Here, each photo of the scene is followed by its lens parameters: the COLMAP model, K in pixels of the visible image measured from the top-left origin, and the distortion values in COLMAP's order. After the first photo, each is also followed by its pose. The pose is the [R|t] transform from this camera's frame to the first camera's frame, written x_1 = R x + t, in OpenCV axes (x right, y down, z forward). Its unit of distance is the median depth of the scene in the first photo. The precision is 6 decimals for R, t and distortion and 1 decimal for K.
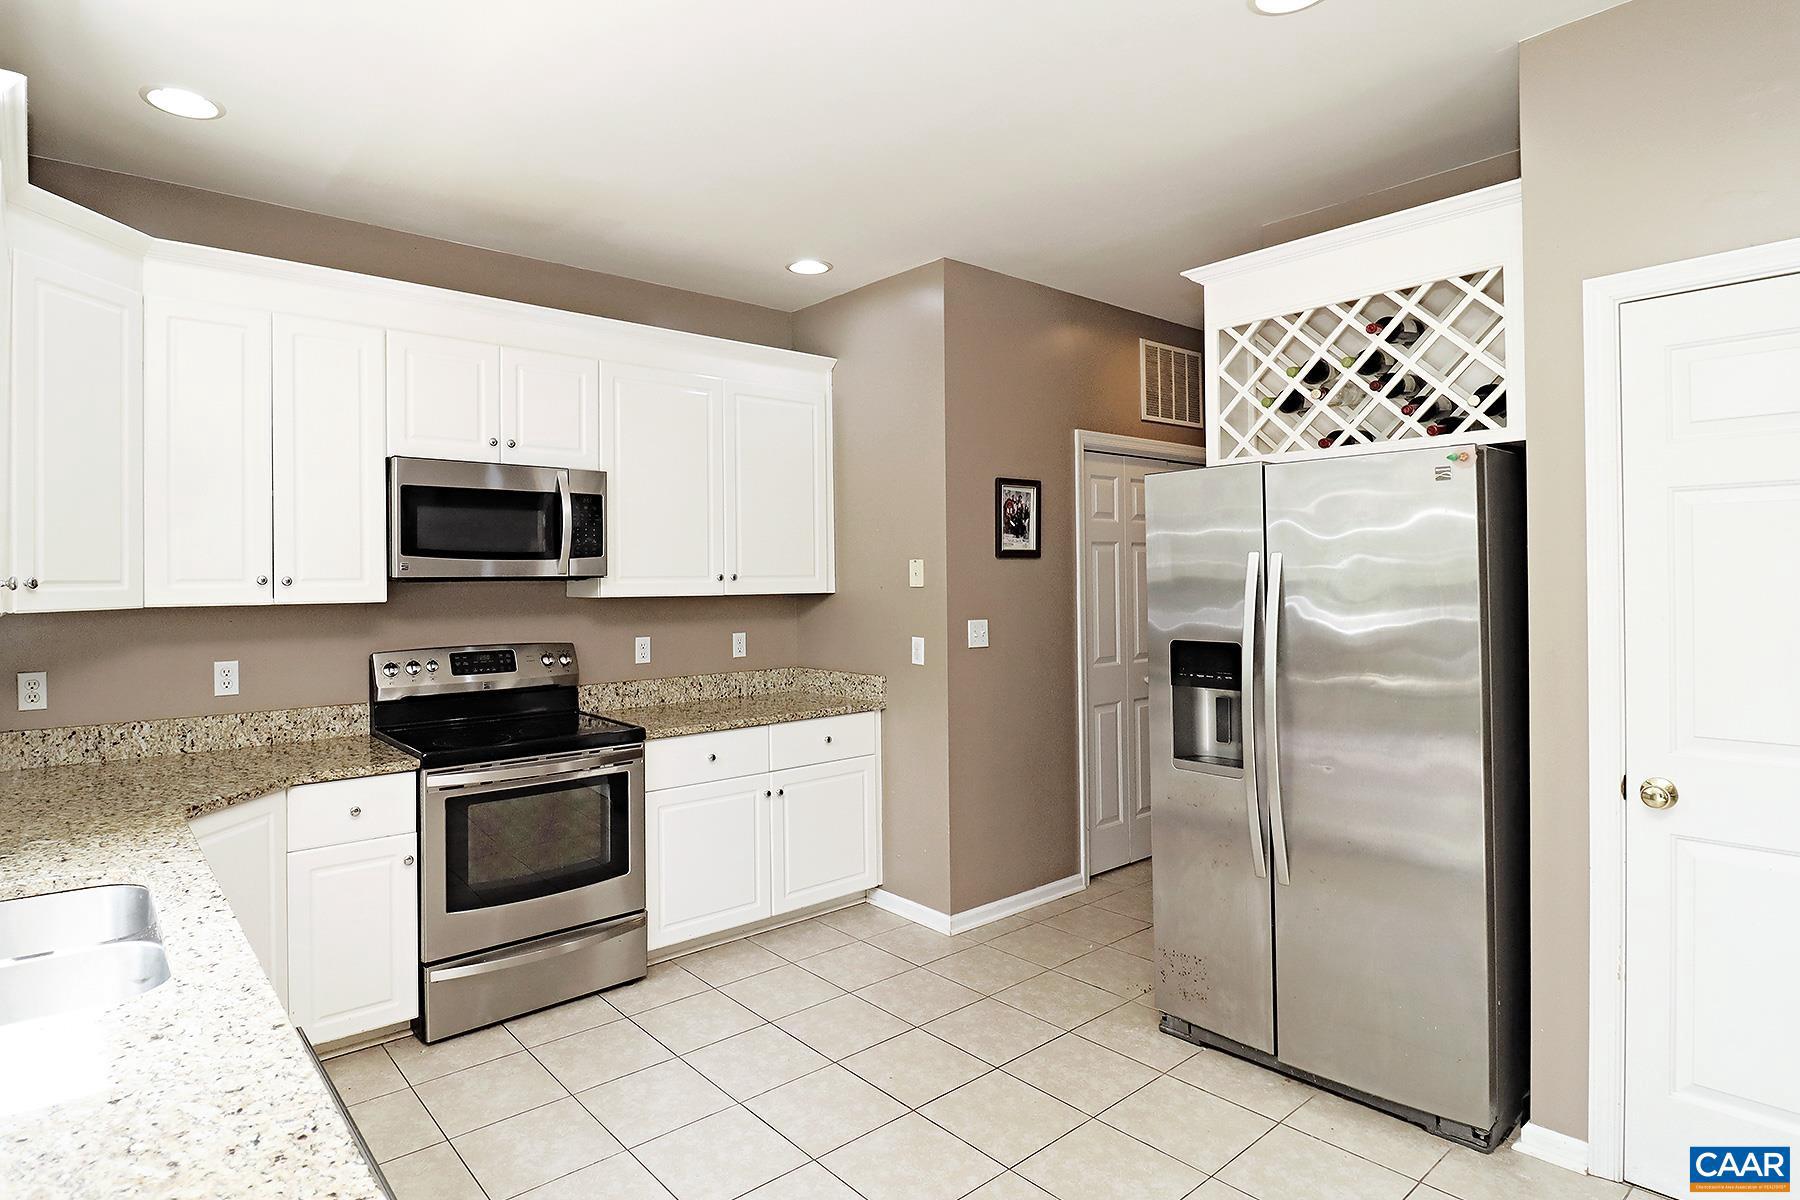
lens RADIAL K [[954.4, 0, 893.7], [0, 954.4, 584.8], [0, 0, 1]] dist [0.006601, -0.005178]
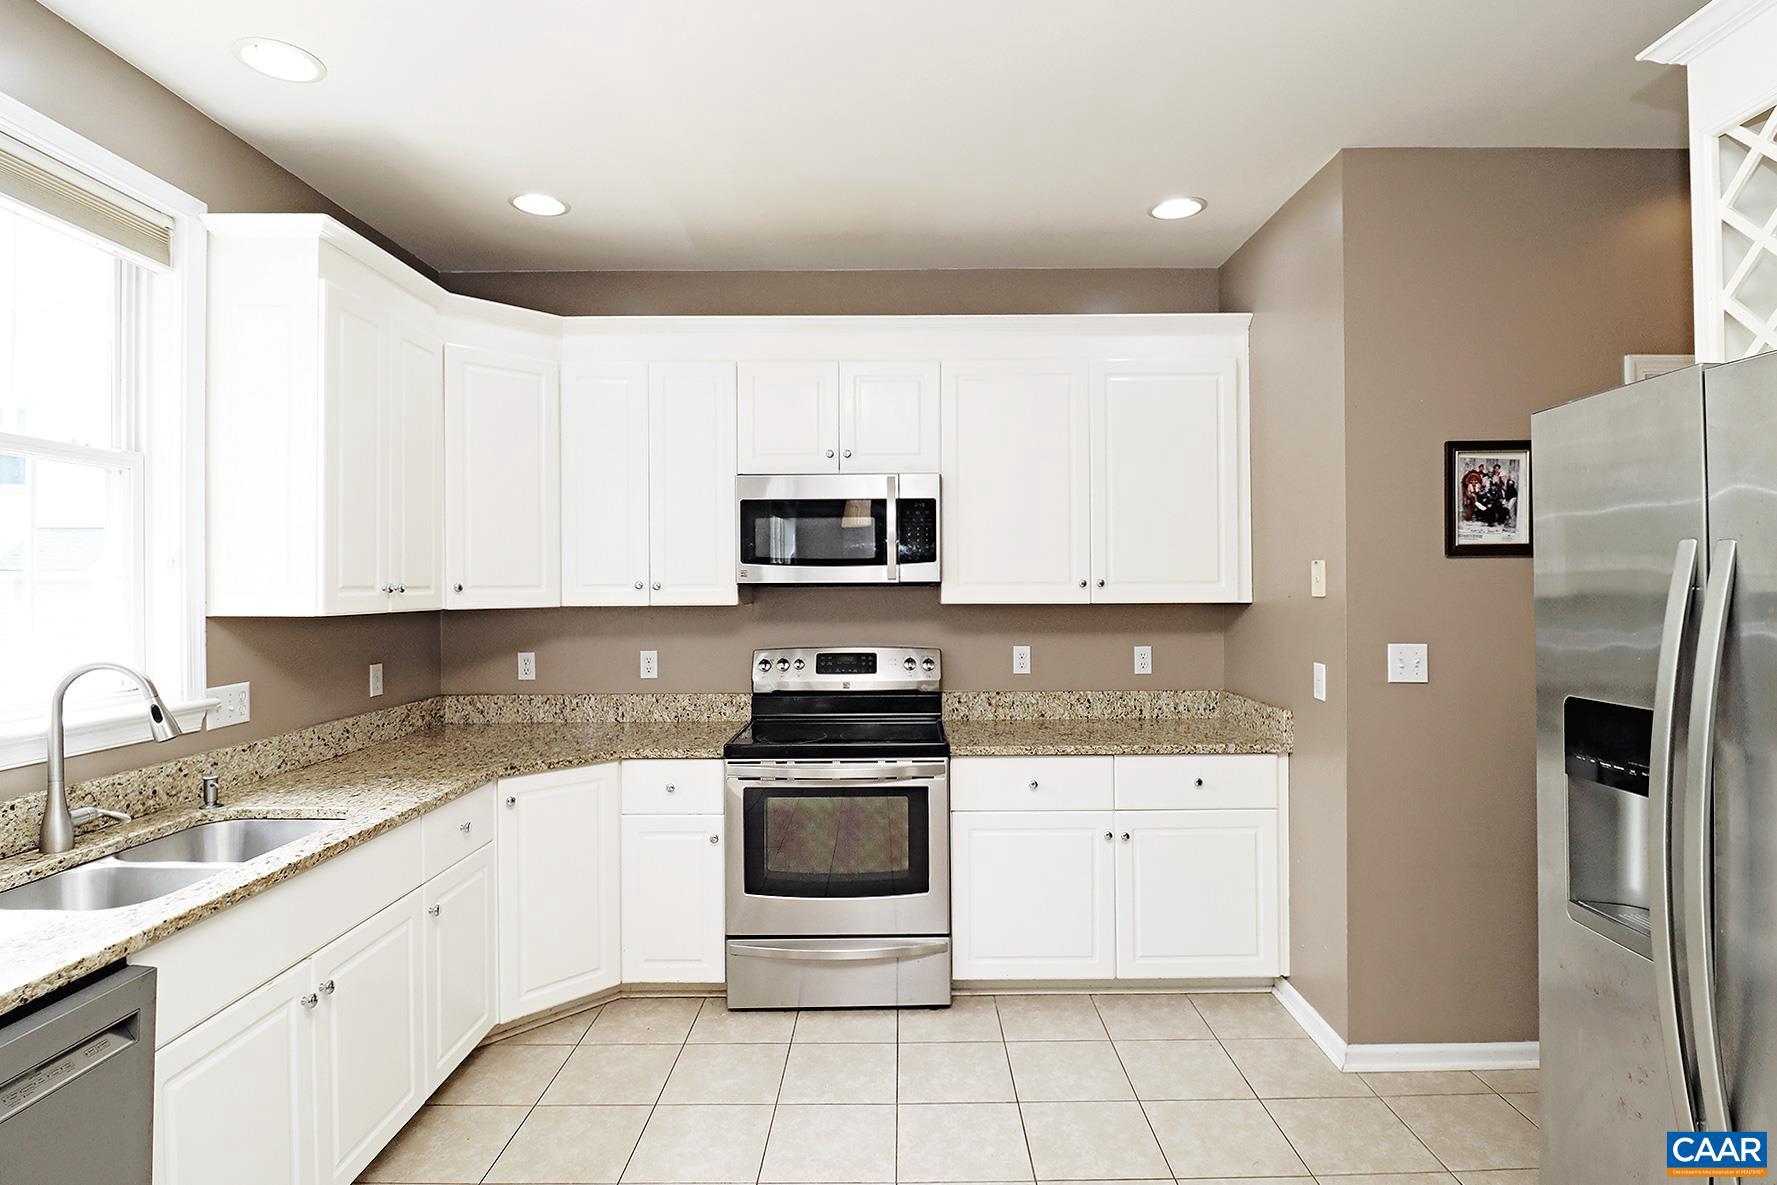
lens RADIAL K [[942.2, 0, 891.5], [0, 942.2, 592.8], [0, 0, 1]] dist [0.006601, -0.005178]
pose [[0.764765, 0.009570, -0.644238, 0.284805], [-0.006174, 0.999953, 0.007526, -0.005096], [0.644280, -0.001778, 0.764788, 0.242415]]
